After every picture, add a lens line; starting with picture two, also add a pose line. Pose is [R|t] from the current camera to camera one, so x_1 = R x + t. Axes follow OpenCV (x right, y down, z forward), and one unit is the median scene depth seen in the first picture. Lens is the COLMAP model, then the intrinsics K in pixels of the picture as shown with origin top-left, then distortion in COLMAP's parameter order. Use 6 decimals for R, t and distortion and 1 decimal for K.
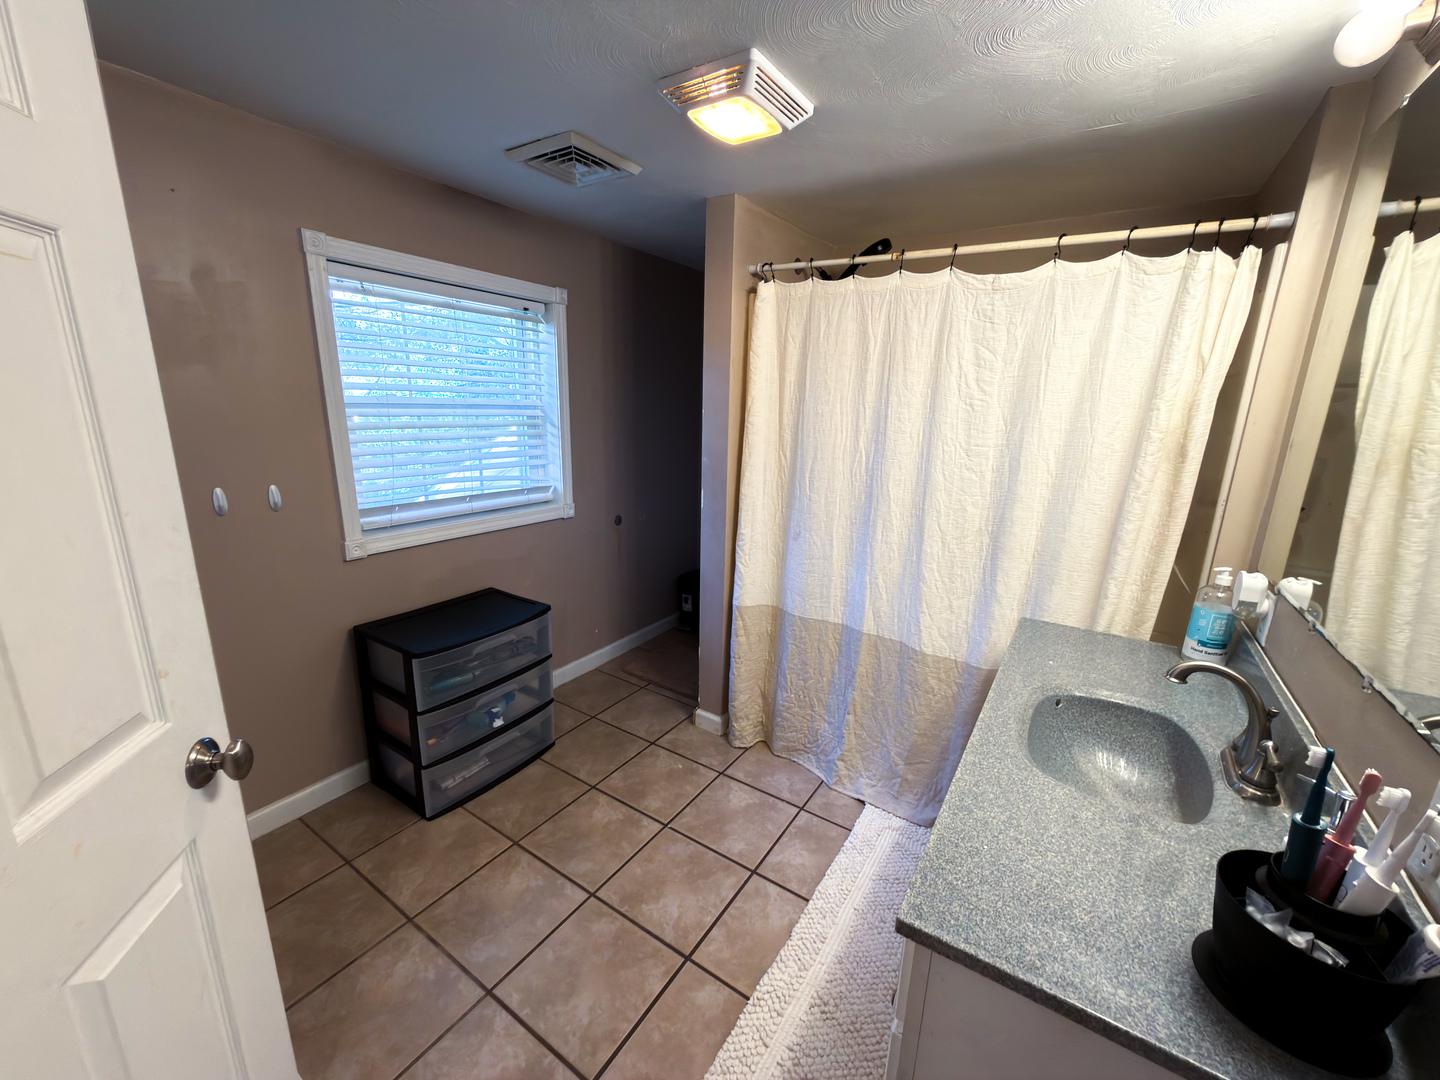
lens RADIAL K [[573.2, 0, 715.0], [0, 573.2, 544.5], [0, 0, 1]] dist [-0.001515, 0.000409]
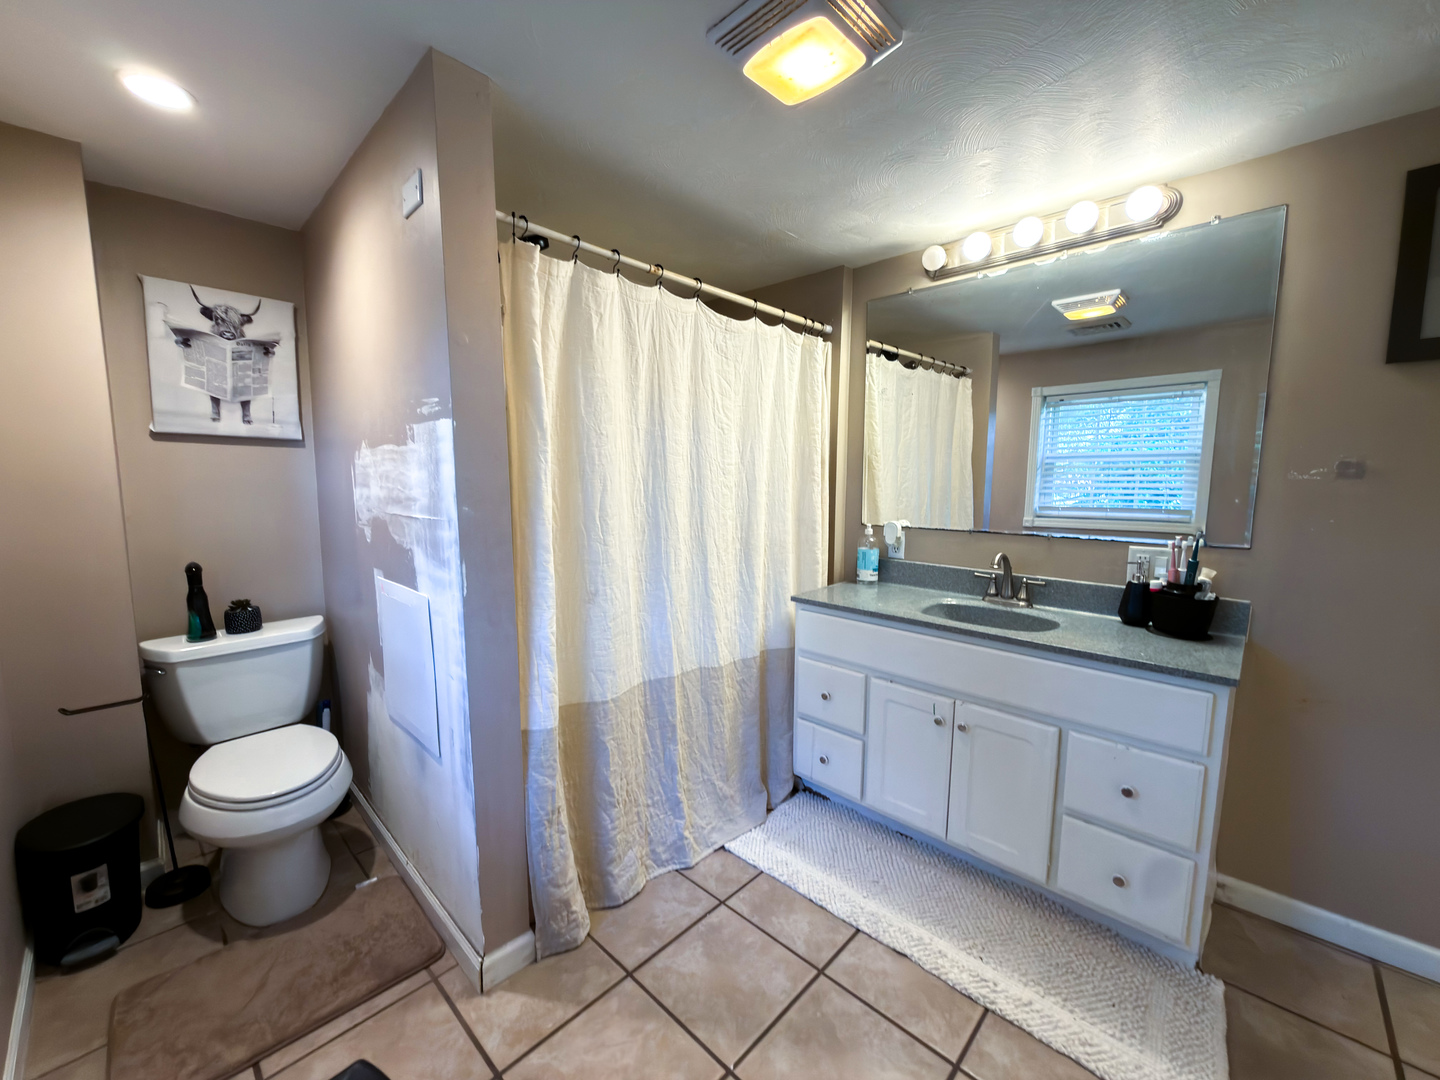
lens RADIAL K [[573.2, 0, 716.6], [0, 573.2, 536.3], [0, 0, 1]] dist [-0.001515, 0.000409]
pose [[0.169114, -0.147442, 0.974506, -0.645481], [0.235481, 0.966156, 0.105313, -0.156075], [-0.957052, 0.211668, 0.198110, 0.809720]]
